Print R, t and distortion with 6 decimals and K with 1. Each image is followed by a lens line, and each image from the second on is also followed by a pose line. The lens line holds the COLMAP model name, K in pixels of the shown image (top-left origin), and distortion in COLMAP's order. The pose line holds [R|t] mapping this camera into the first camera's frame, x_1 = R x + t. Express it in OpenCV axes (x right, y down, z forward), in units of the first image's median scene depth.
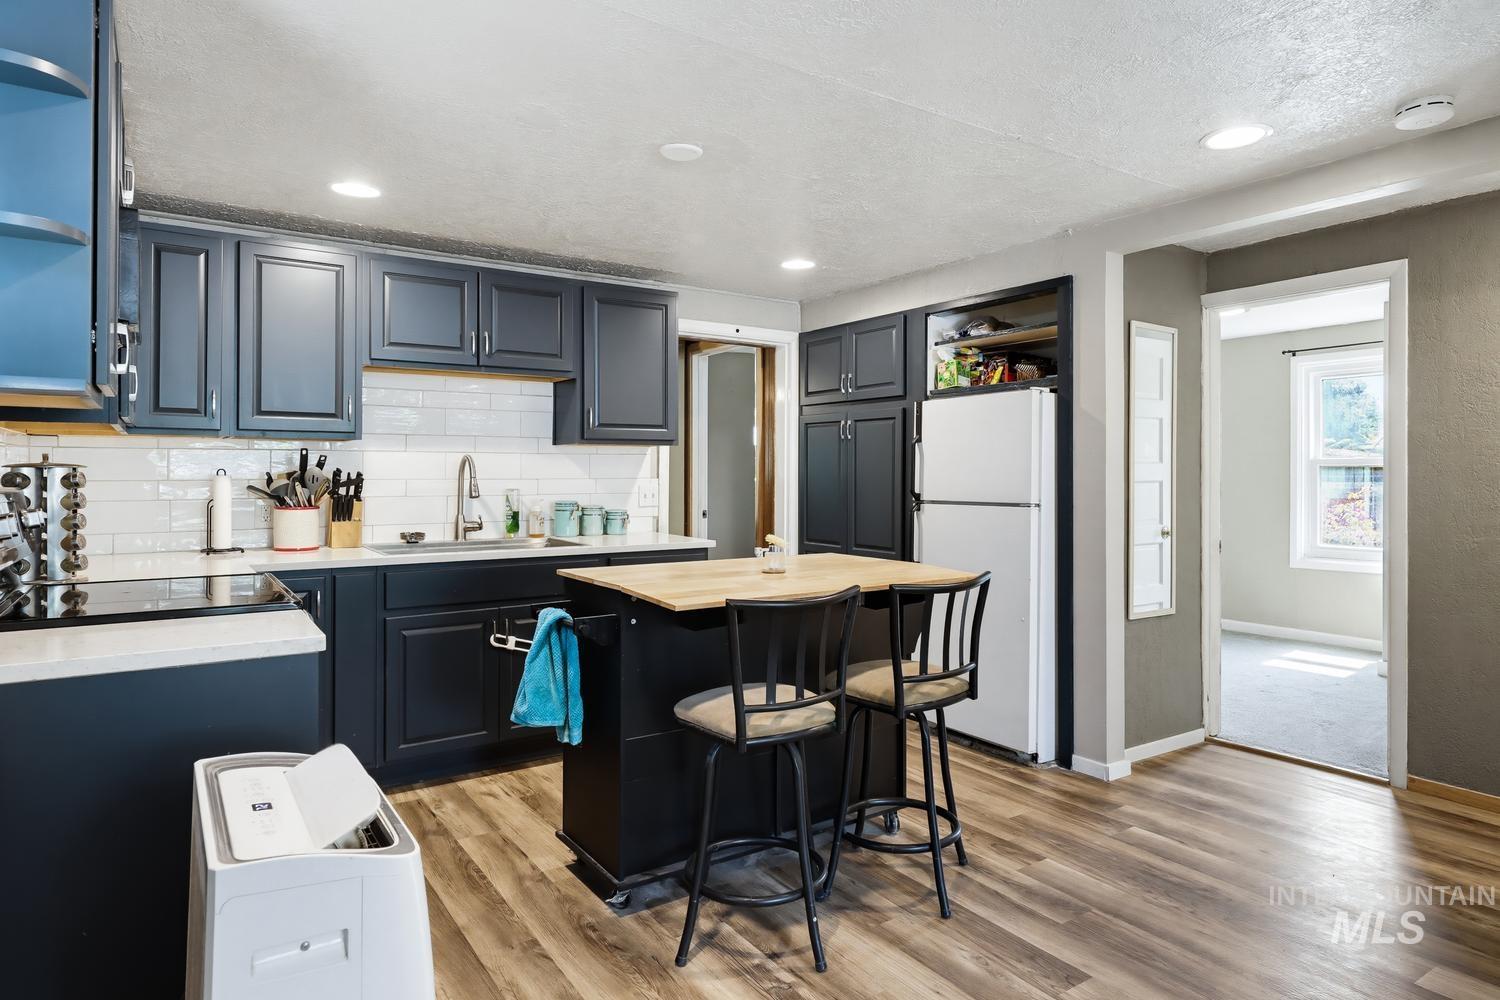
lens RADIAL K [[861.2, 0, 757.5], [0, 861.2, 471.9], [0, 0, 1]] dist [0.001405, 0.000648]
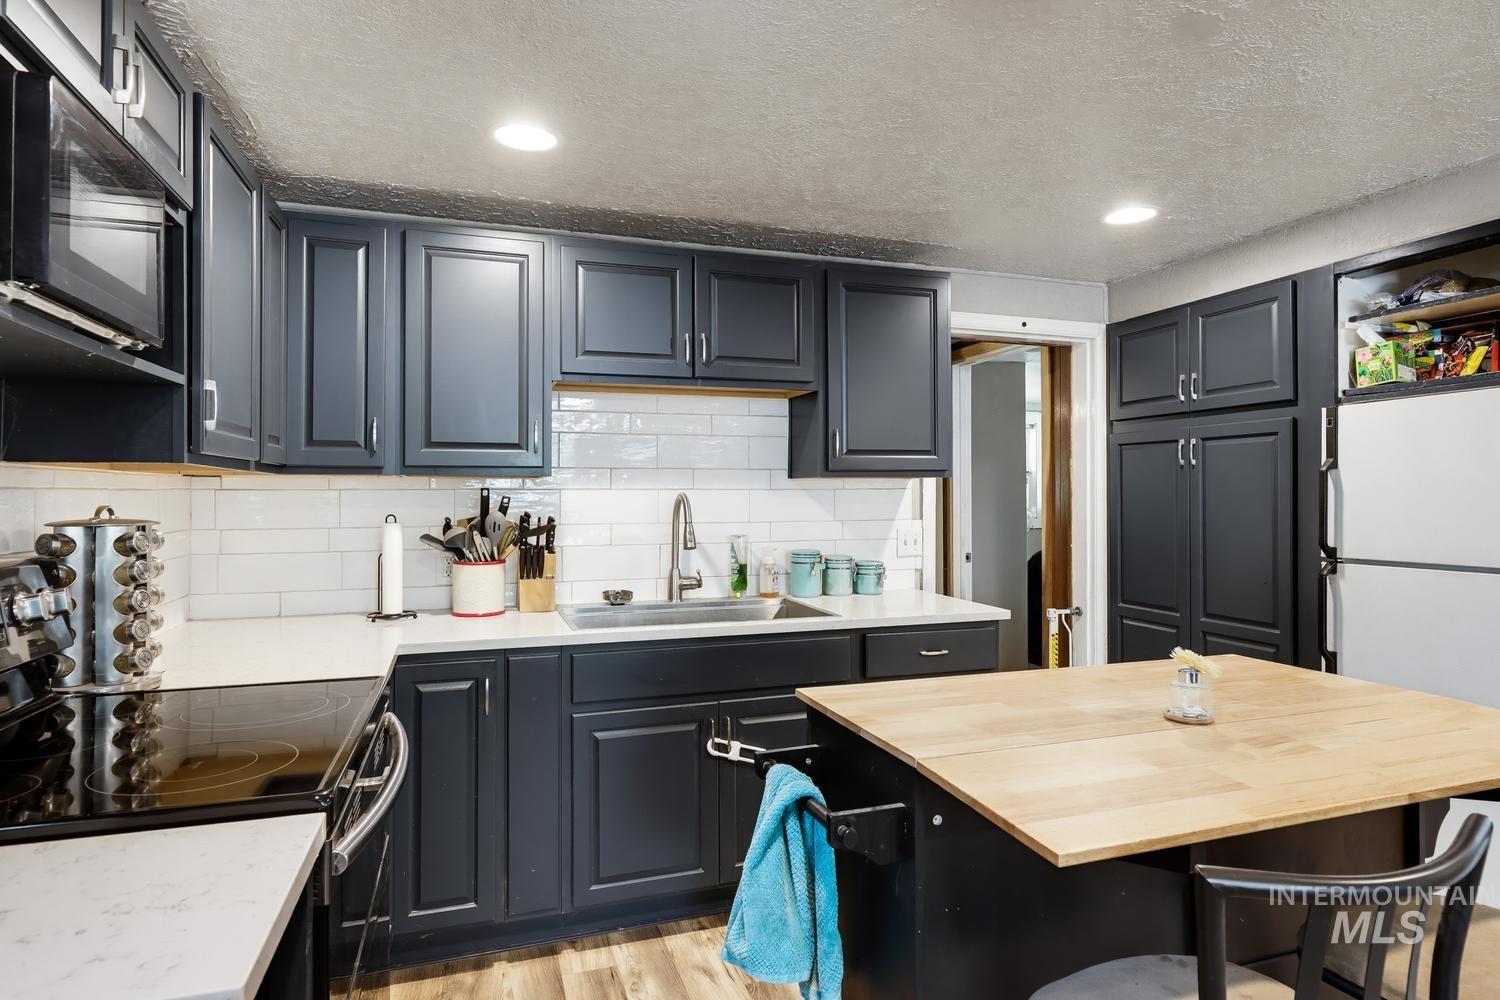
lens RADIAL K [[853.1, 0, 769.8], [0, 853.1, 491.7], [0, 0, 1]] dist [0.002536, 0.000556]
pose [[0.967571, -0.006863, -0.252505, -0.062883], [0.005273, 0.999962, -0.006970, -0.014990], [0.252543, 0.005413, 0.967571, 0.265085]]
